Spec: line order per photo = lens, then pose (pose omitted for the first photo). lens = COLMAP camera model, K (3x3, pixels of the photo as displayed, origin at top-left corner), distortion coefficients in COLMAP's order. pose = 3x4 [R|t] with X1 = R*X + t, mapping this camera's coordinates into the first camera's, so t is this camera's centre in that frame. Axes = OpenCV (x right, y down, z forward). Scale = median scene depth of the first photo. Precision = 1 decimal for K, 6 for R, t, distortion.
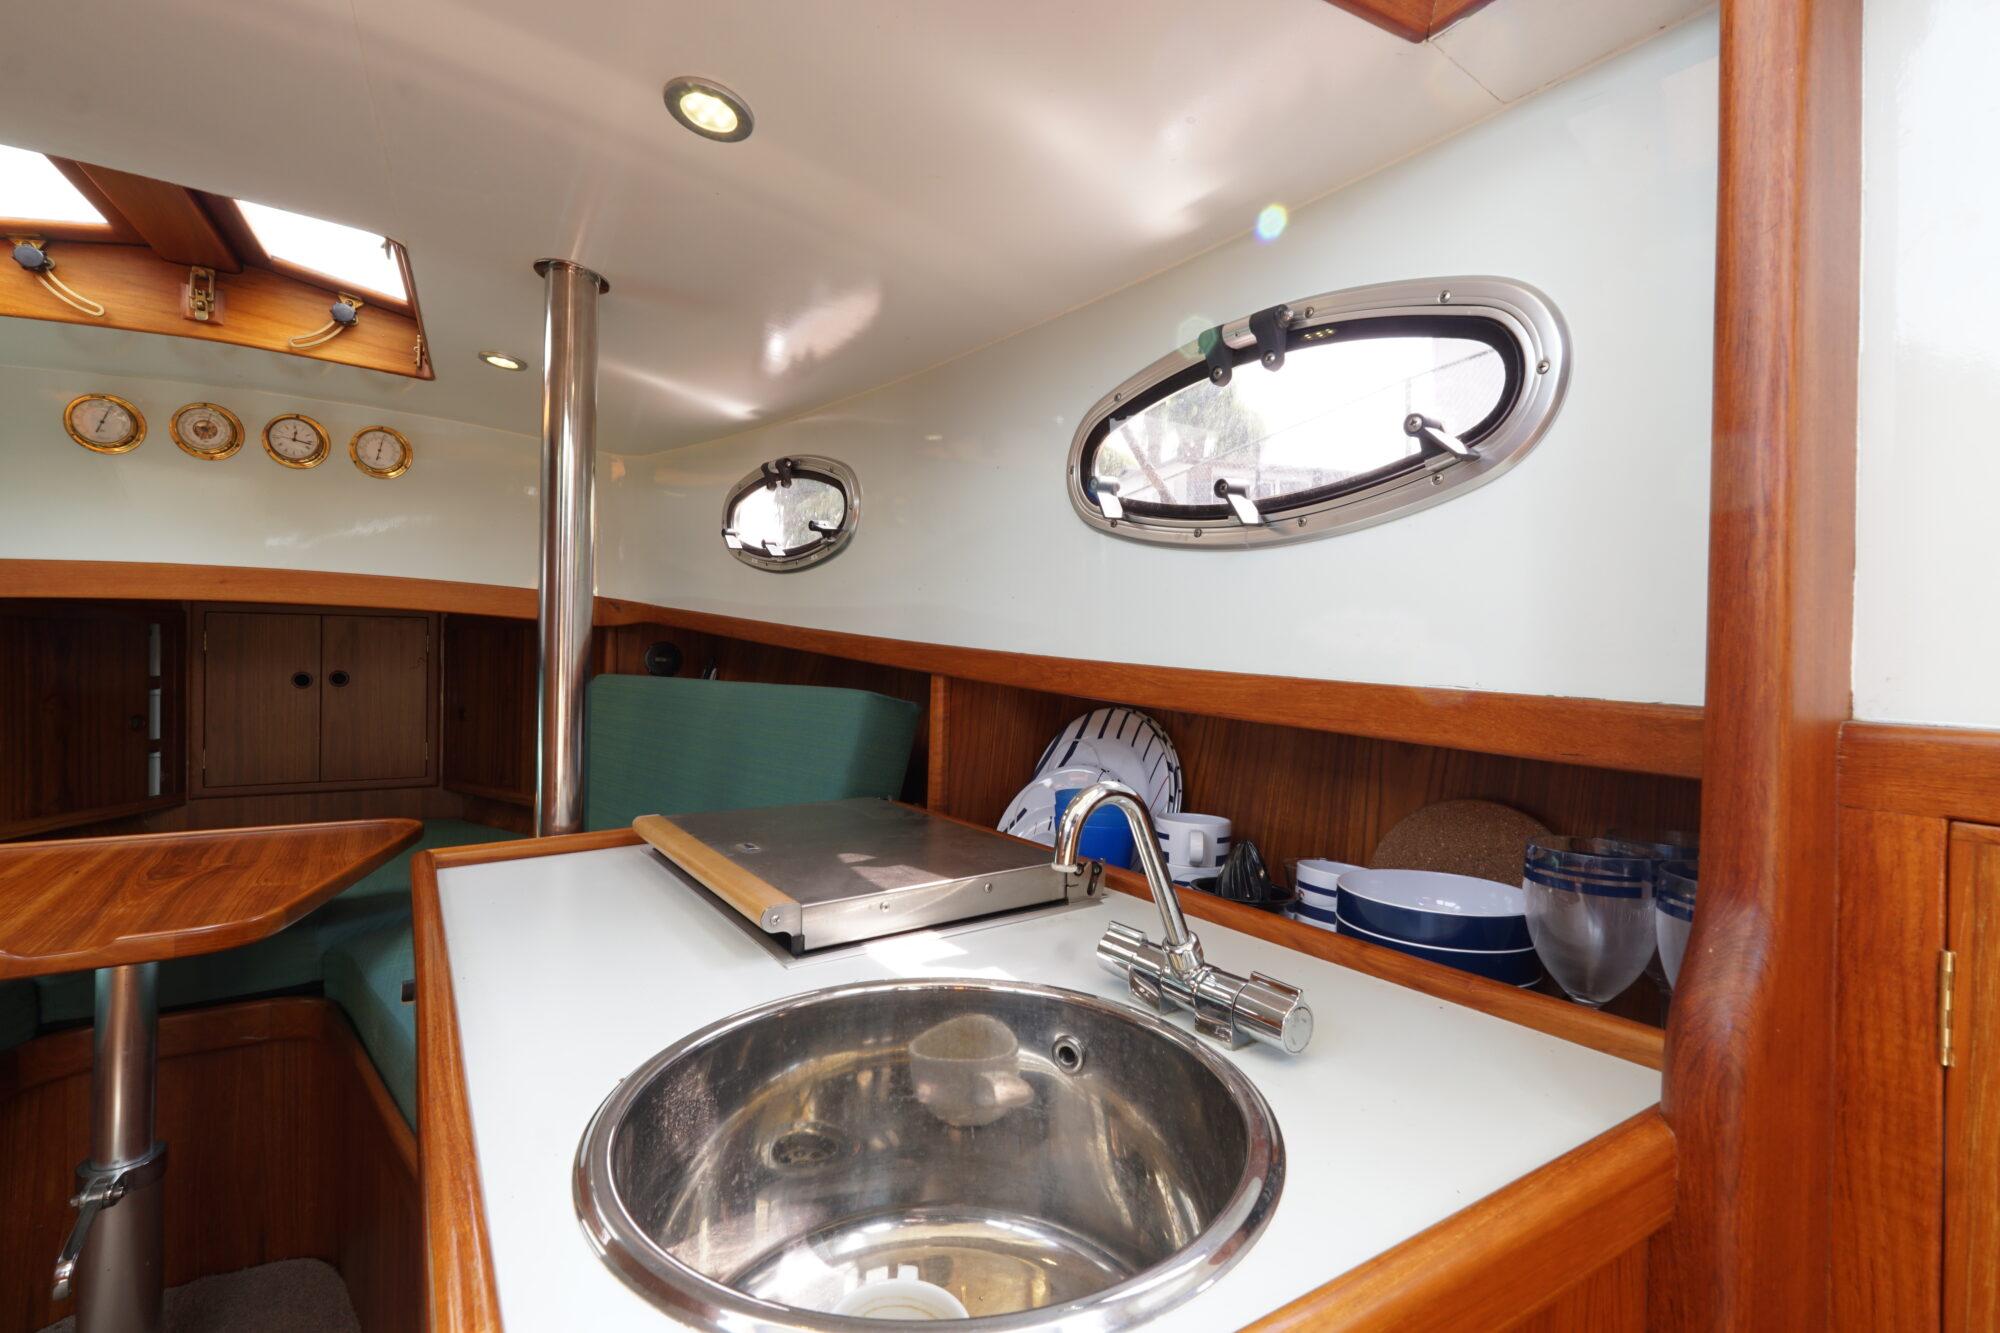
lens RADIAL K [[864.4, 0, 996.1], [0, 864.4, 664.7], [0, 0, 1]] dist [-0.017214, 0.006699]
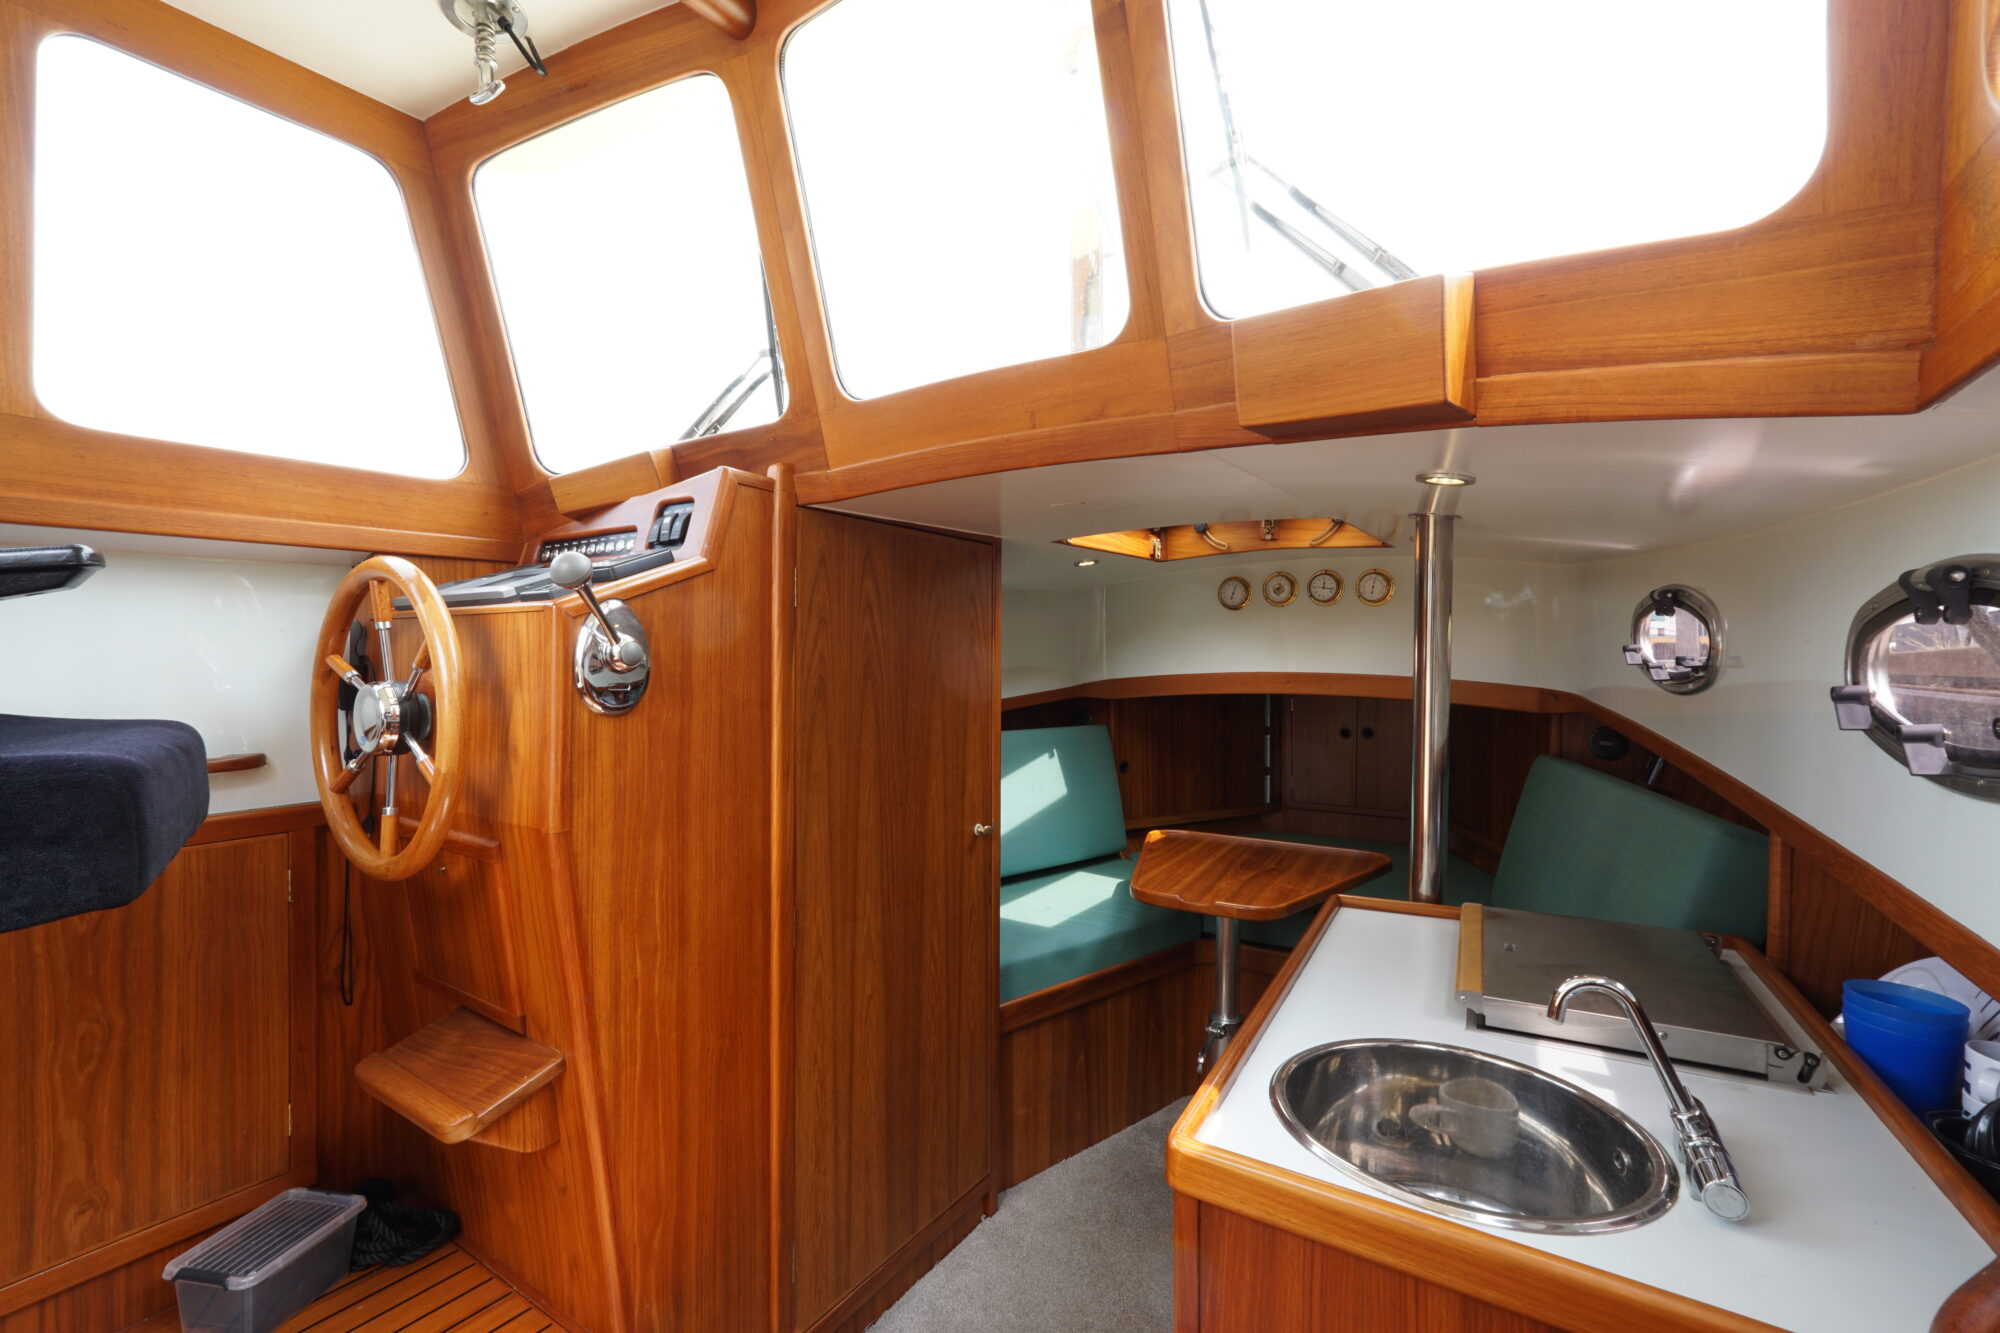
lens RADIAL K [[864.4, 0, 996.1], [0, 864.4, 664.7], [0, 0, 1]] dist [-0.017214, 0.006699]
pose [[0.432242, -0.004346, -0.901747, 0.376262], [-0.002624, 0.999978, -0.006077, -0.145556], [0.901754, 0.004993, 0.432221, -0.221174]]
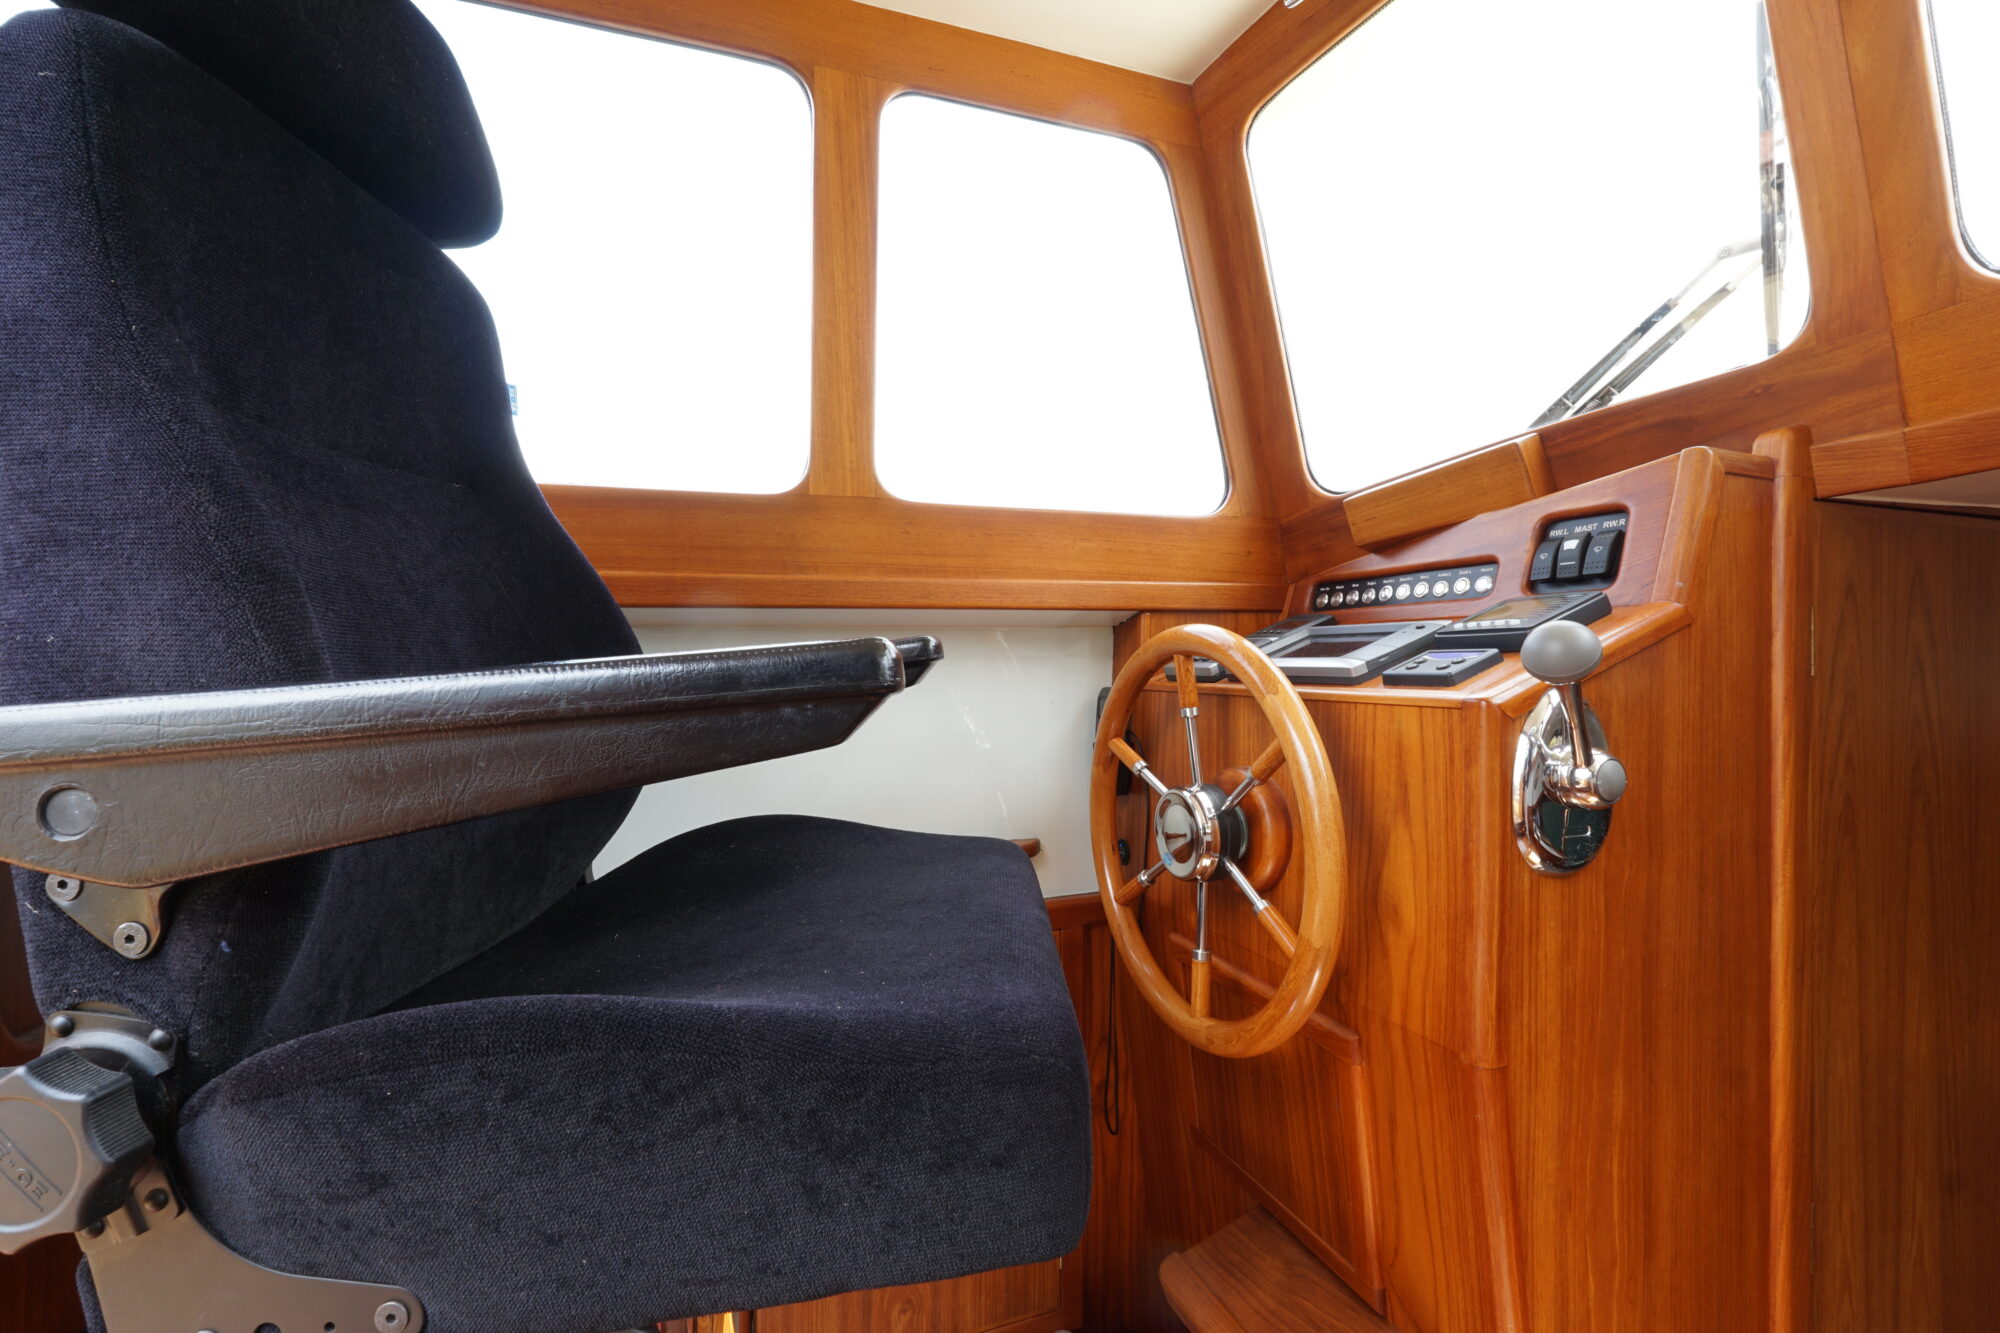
lens RADIAL K [[864.4, 0, 996.1], [0, 864.4, 664.7], [0, 0, 1]] dist [-0.017214, 0.006699]
pose [[-0.182721, -0.010639, -0.983107, 0.023622], [-0.005699, 0.999936, -0.009761, -0.218561], [0.983148, 0.003819, -0.182770, -0.430737]]
